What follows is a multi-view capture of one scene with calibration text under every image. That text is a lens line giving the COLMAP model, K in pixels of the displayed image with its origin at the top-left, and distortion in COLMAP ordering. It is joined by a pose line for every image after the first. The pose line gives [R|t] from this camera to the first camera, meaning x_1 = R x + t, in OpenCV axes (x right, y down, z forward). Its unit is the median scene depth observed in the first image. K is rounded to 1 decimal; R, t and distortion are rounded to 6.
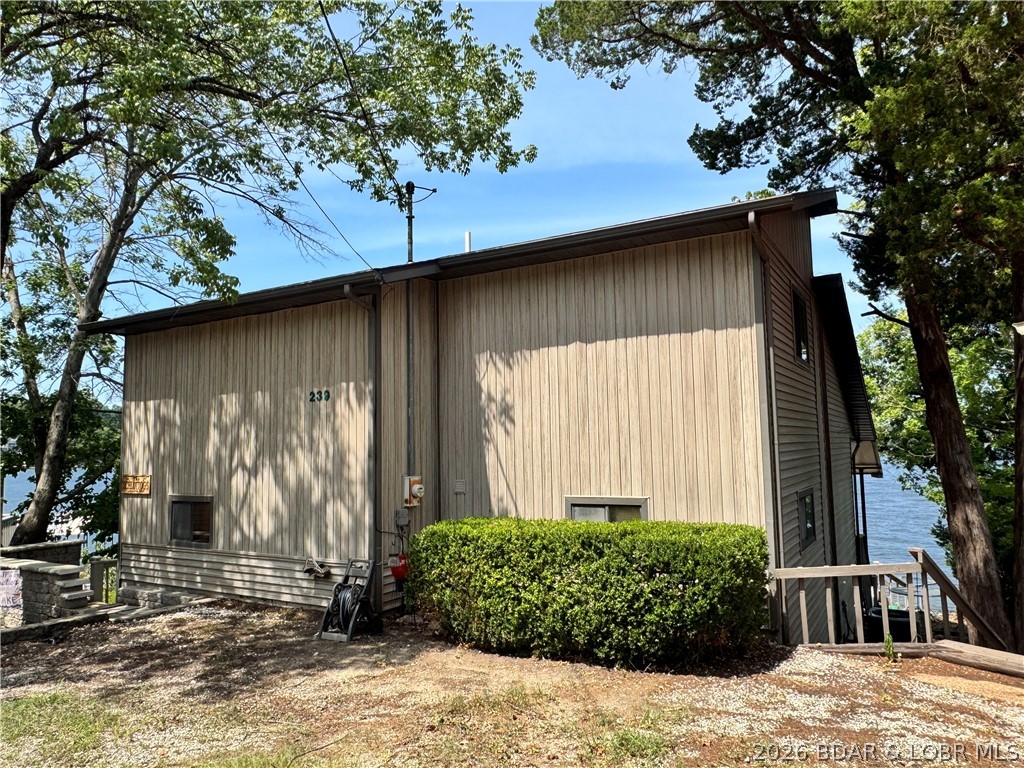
lens RADIAL K [[705.4, 0, 512.1], [0, 705.4, 385.8], [0, 0, 1]] dist [0.001258, 0.001056]
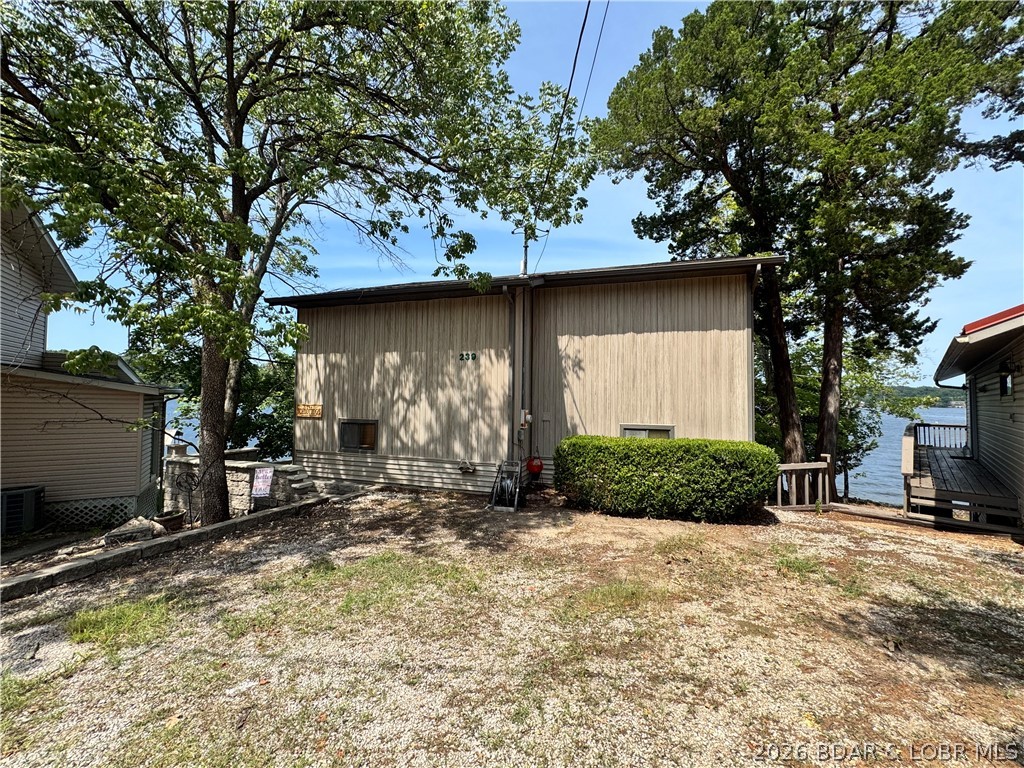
lens RADIAL K [[412.5, 0, 511.9], [0, 412.5, 378.9], [0, 0, 1]] dist [0.001175, -0.000864]
pose [[0.976287, 0.041705, 0.212424, -0.401473], [-0.050905, 0.997980, 0.038021, 0.026079], [-0.210409, -0.047933, 0.976438, 0.097457]]
